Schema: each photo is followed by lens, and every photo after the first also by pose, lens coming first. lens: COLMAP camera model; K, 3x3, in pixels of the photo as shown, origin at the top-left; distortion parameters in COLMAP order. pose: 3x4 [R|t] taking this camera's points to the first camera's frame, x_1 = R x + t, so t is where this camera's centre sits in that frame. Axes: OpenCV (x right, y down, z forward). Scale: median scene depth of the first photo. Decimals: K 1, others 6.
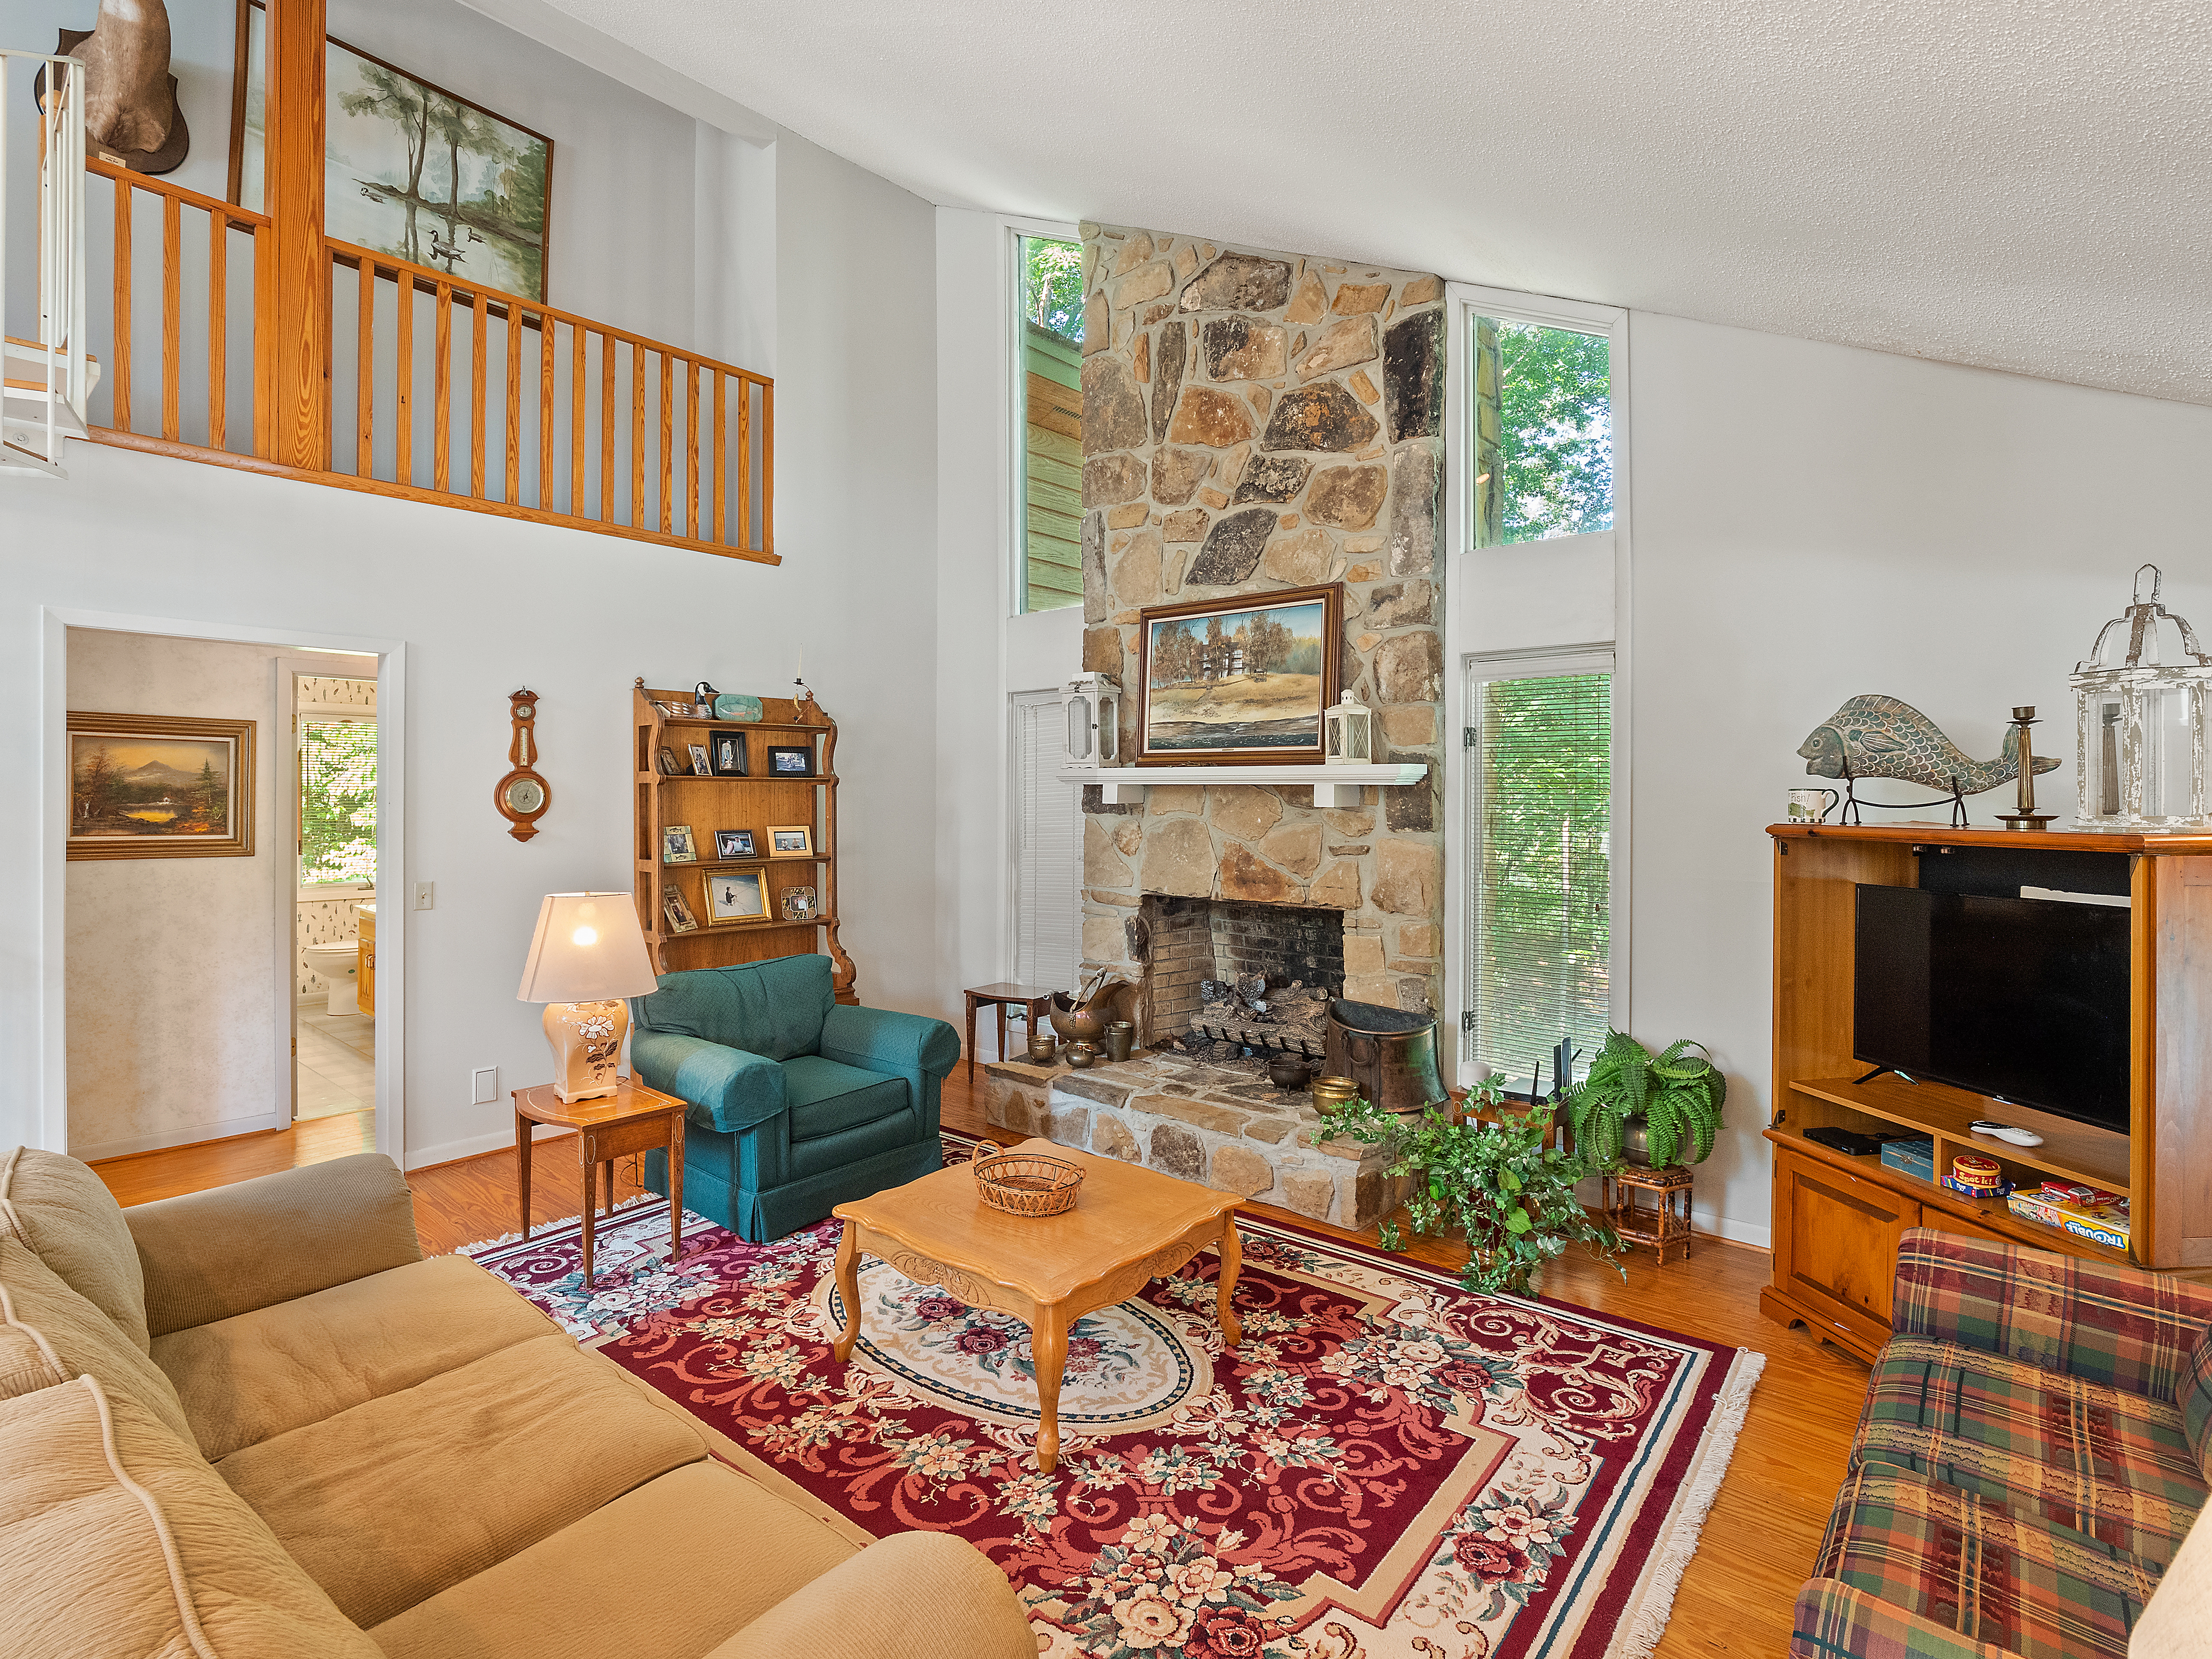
lens RADIAL K [[1074.0, 0, 1096.2], [0, 1074.0, 811.0], [0, 0, 1]] dist [-0.012068, -0.000361]
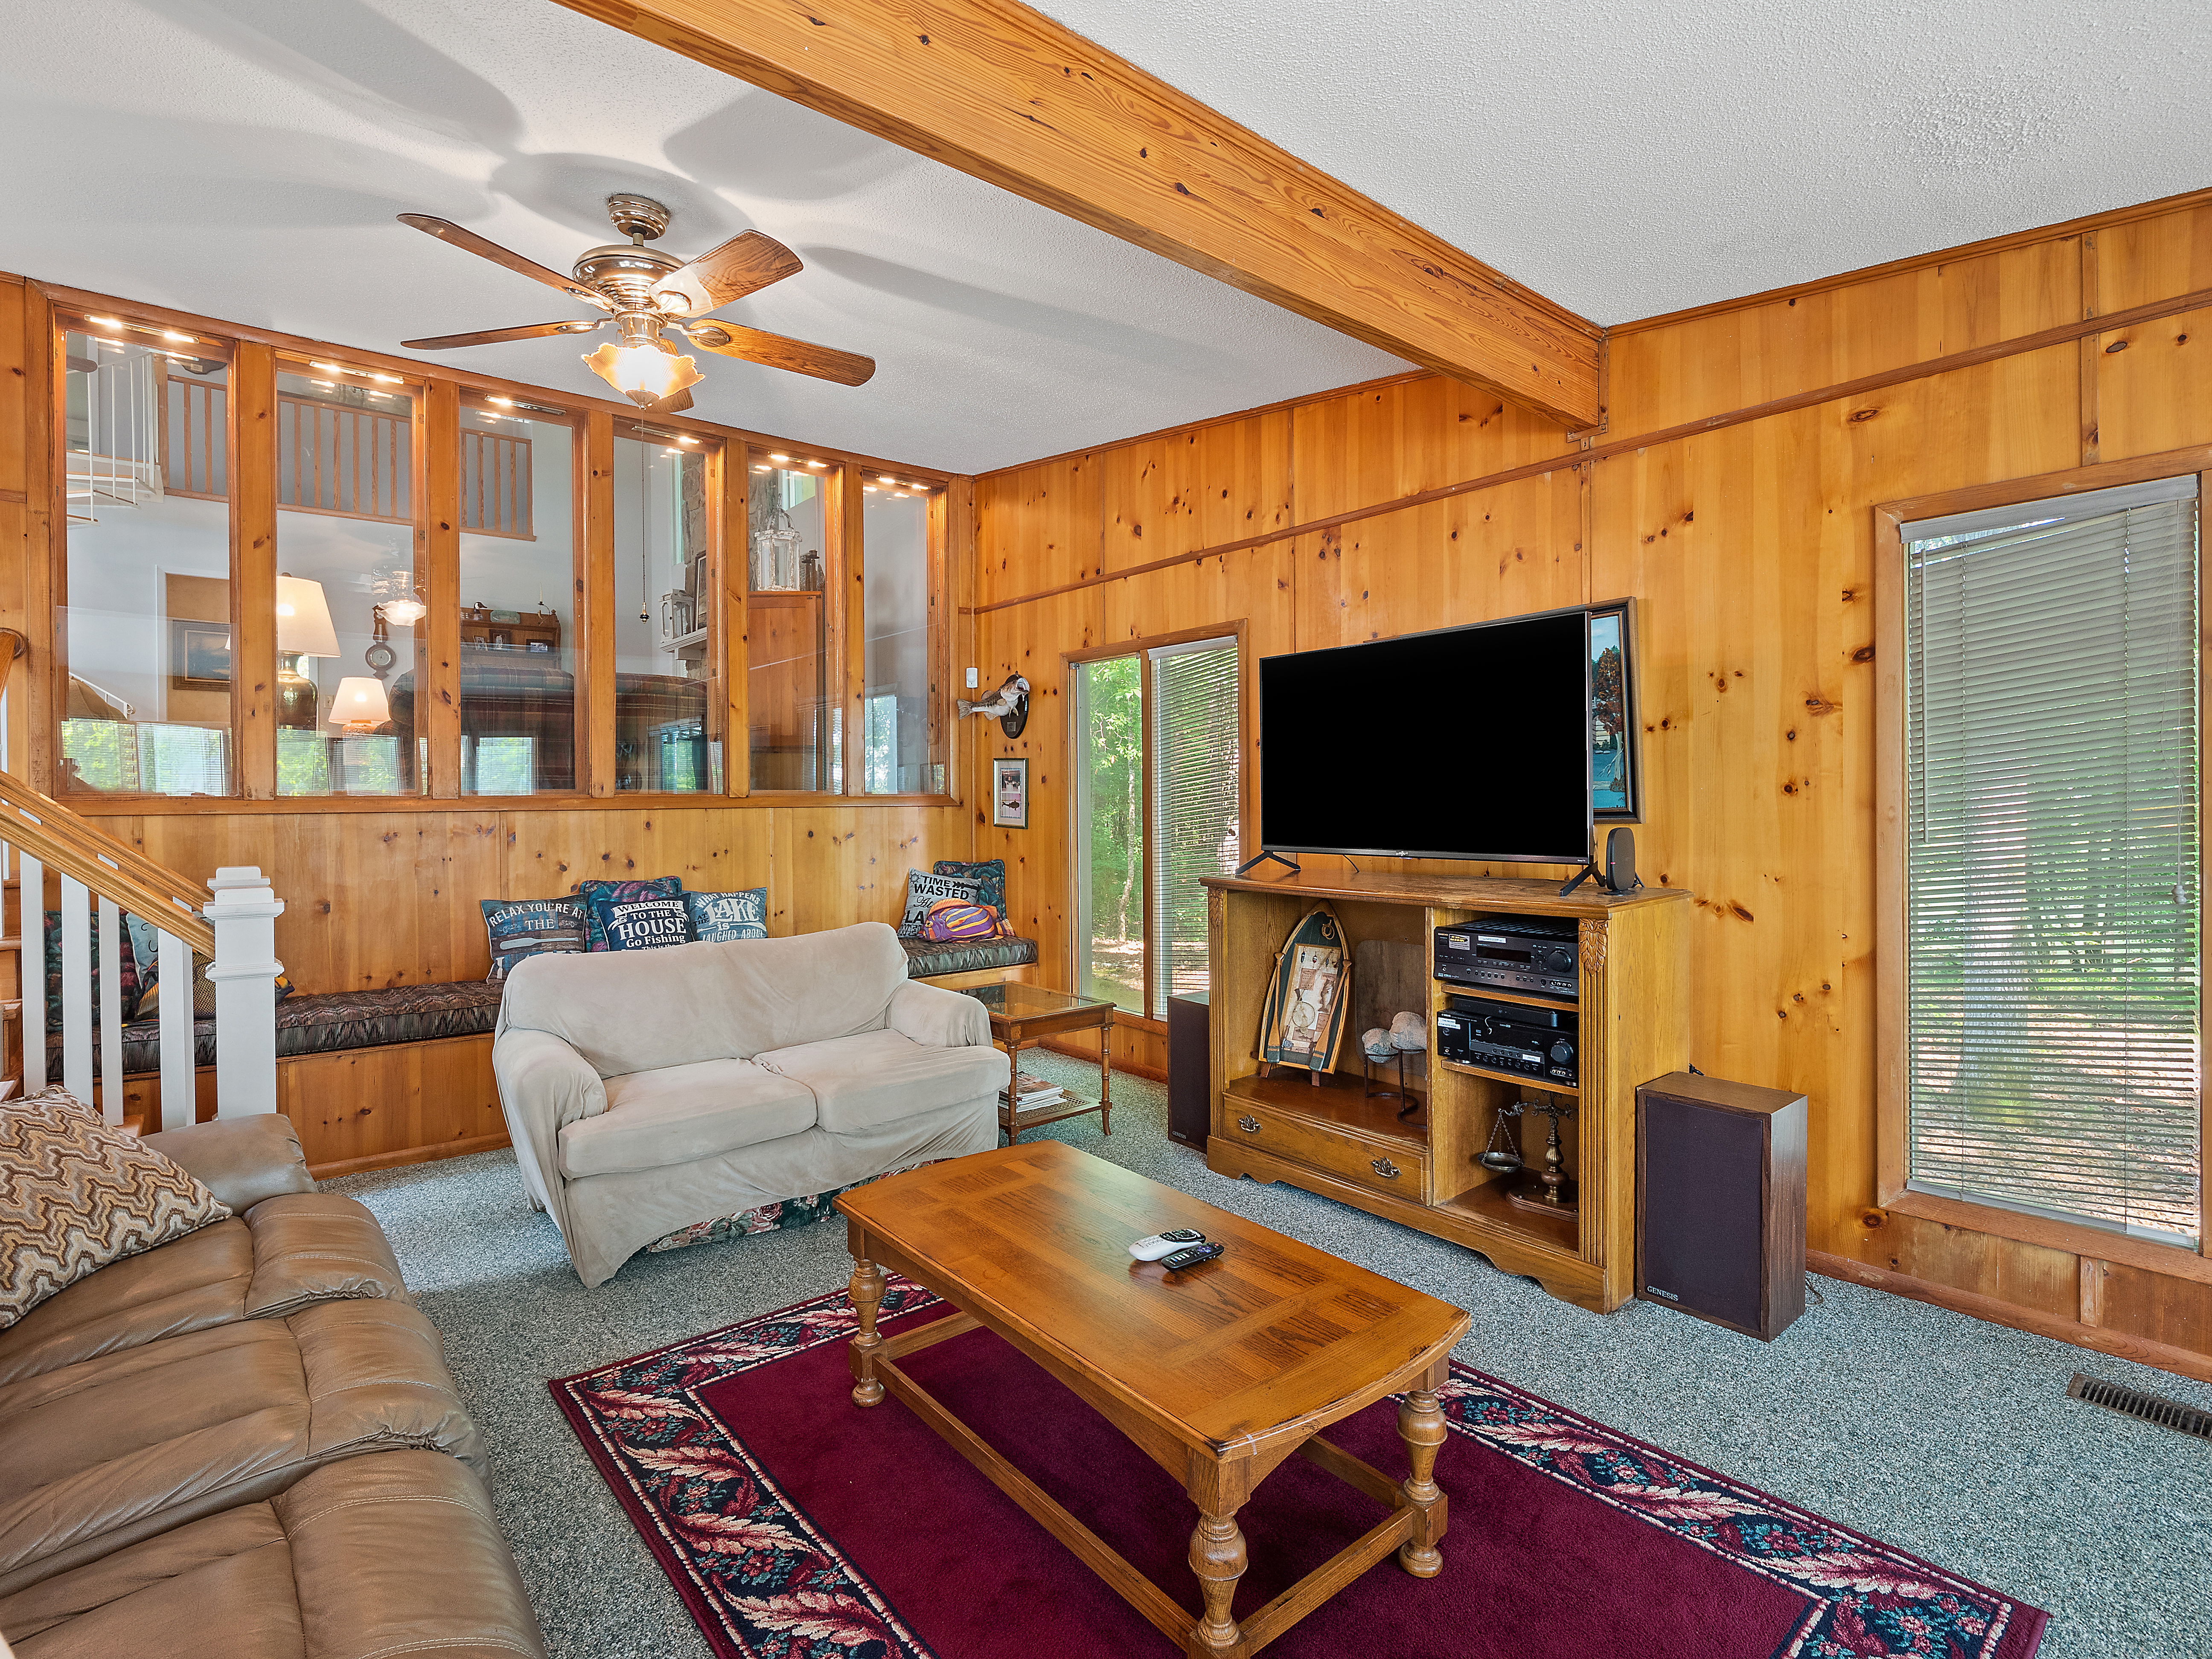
lens RADIAL K [[1074.0, 0, 1096.2], [0, 1074.0, 811.0], [0, 0, 1]] dist [-0.012068, -0.000361]
pose [[0.982949, -0.013175, -0.183407, 1.133080], [0.011623, 0.999887, -0.009536, 0.301881], [0.183512, 0.007242, 0.982991, -0.722884]]
